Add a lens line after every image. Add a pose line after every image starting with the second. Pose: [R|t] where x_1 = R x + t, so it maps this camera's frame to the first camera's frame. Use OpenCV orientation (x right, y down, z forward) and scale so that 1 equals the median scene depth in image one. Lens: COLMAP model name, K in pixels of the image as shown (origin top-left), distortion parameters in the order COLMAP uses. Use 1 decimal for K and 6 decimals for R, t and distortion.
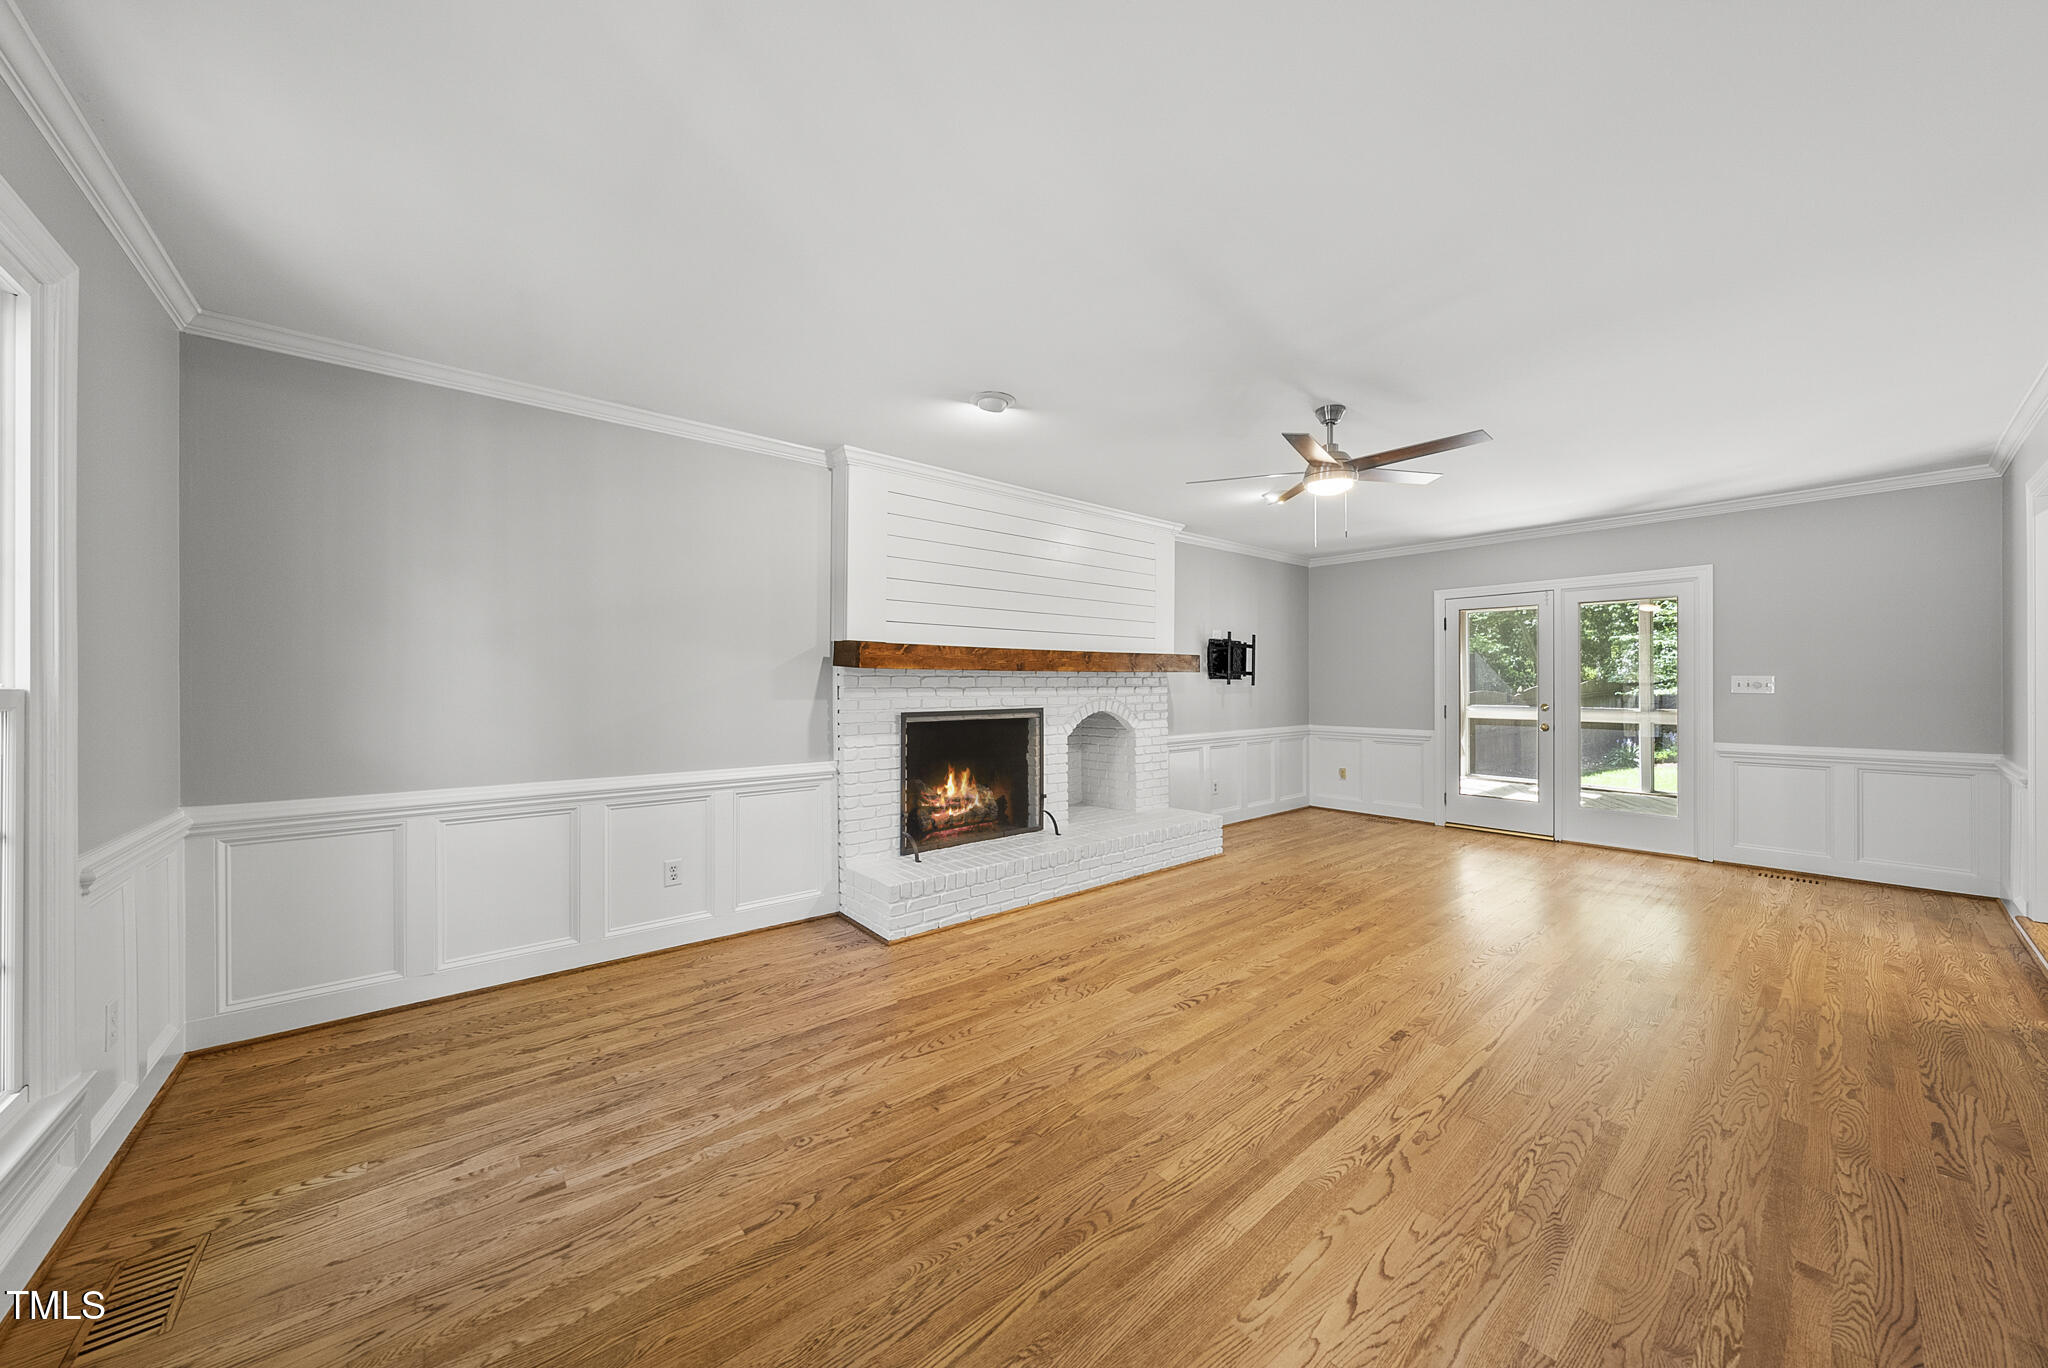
lens RADIAL K [[704.4, 0, 1032.3], [0, 704.4, 684.8], [0, 0, 1]] dist [-0.001684, -0.000091]
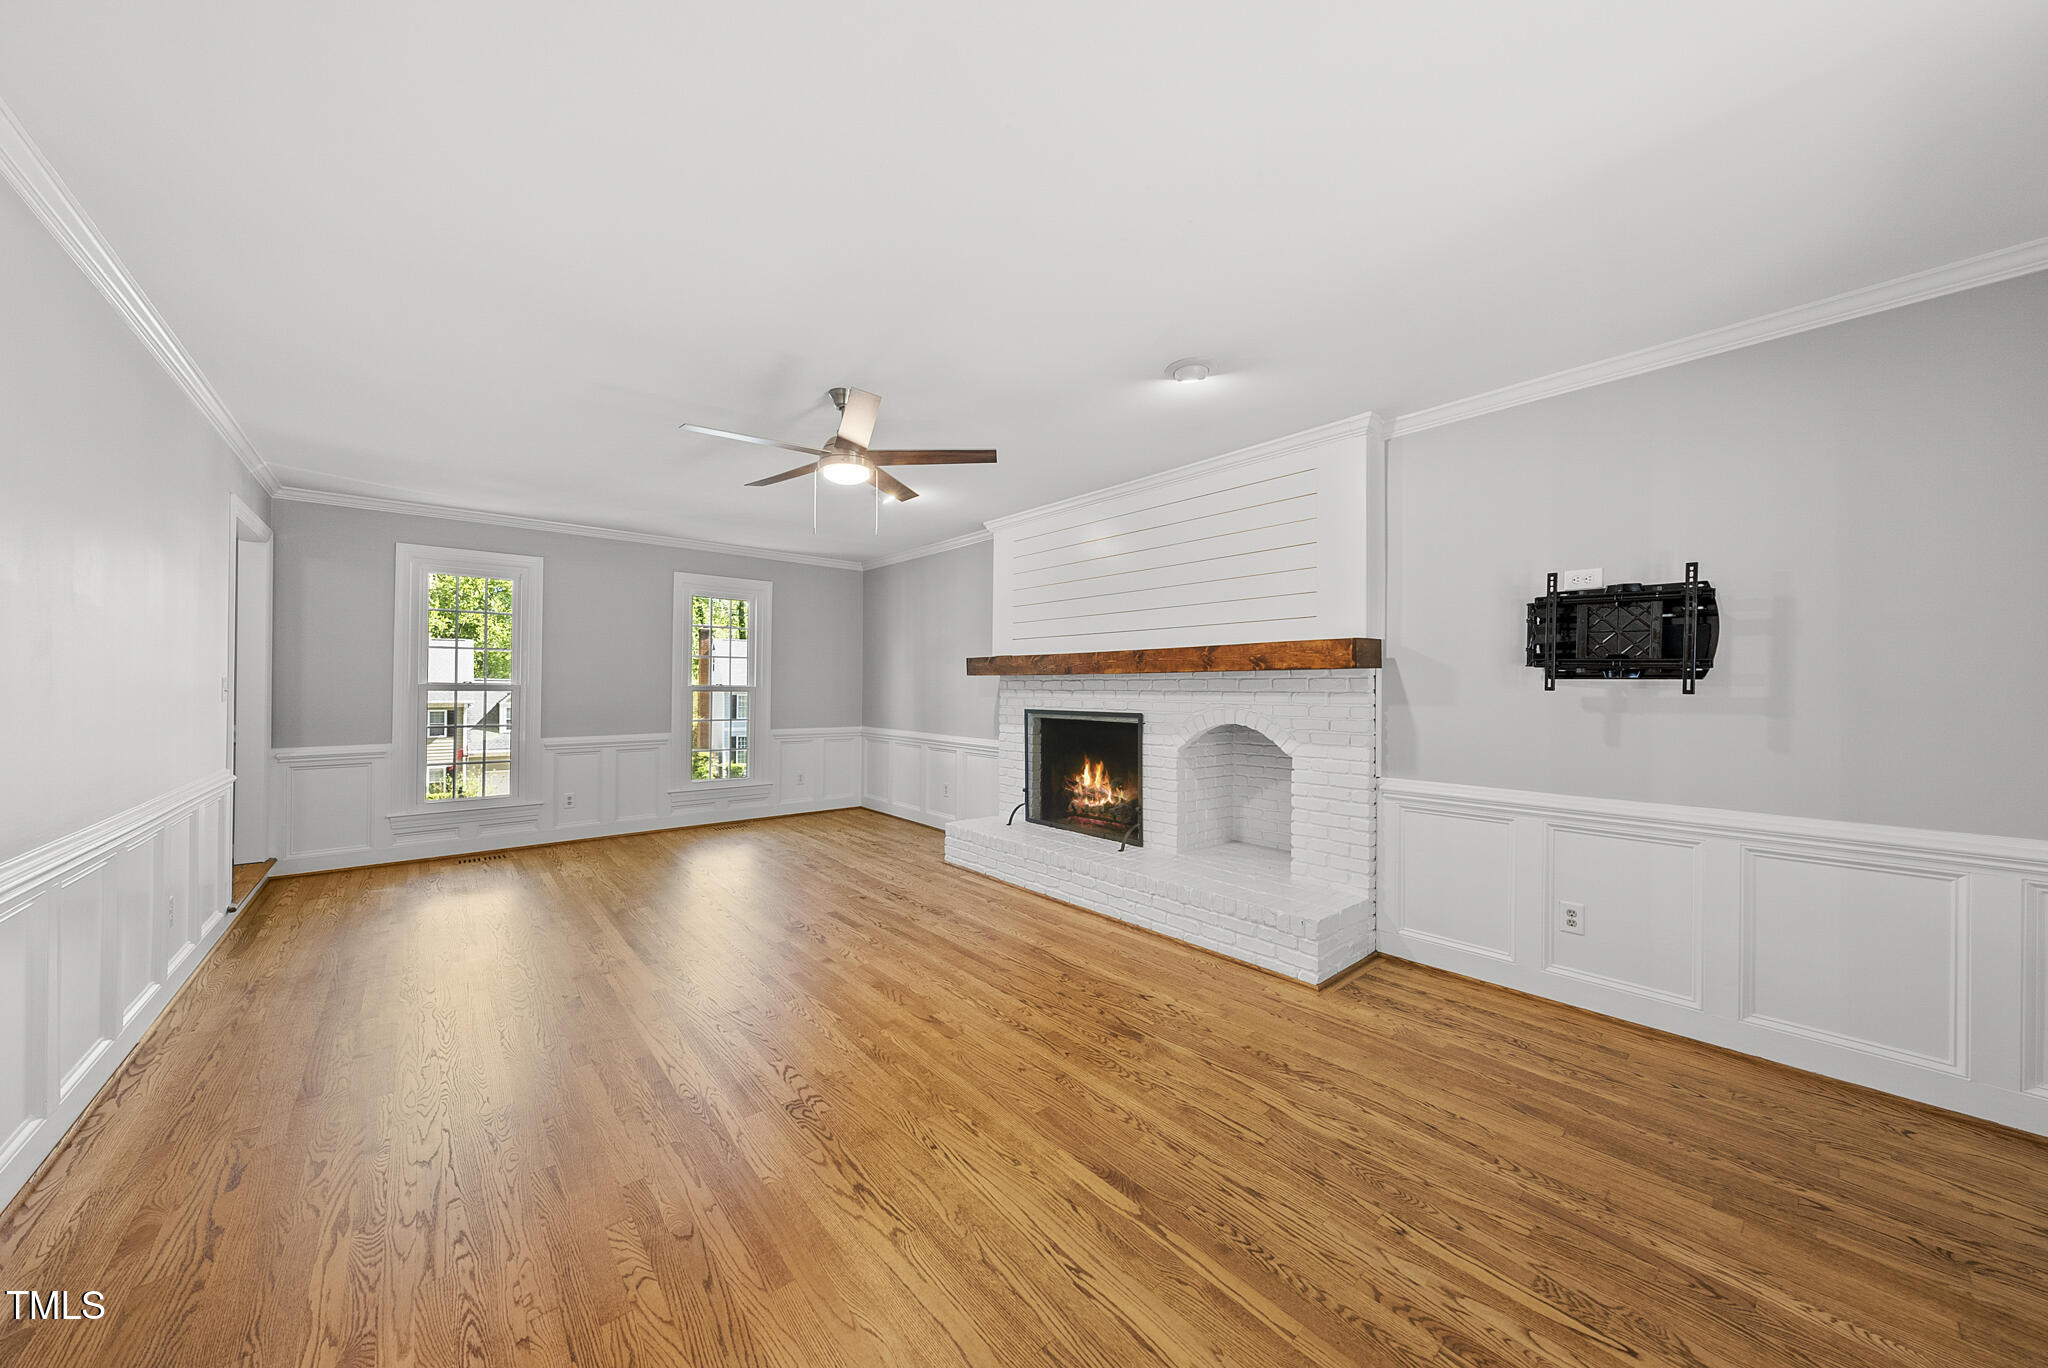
lens RADIAL K [[704.4, 0, 1032.3], [0, 704.4, 684.8], [0, 0, 1]] dist [-0.001684, -0.000091]
pose [[0.010846, -0.001250, -0.999940, 1.040958], [-0.006388, 0.999979, -0.001319, -0.002706], [0.999921, 0.006402, 0.010838, 0.949530]]
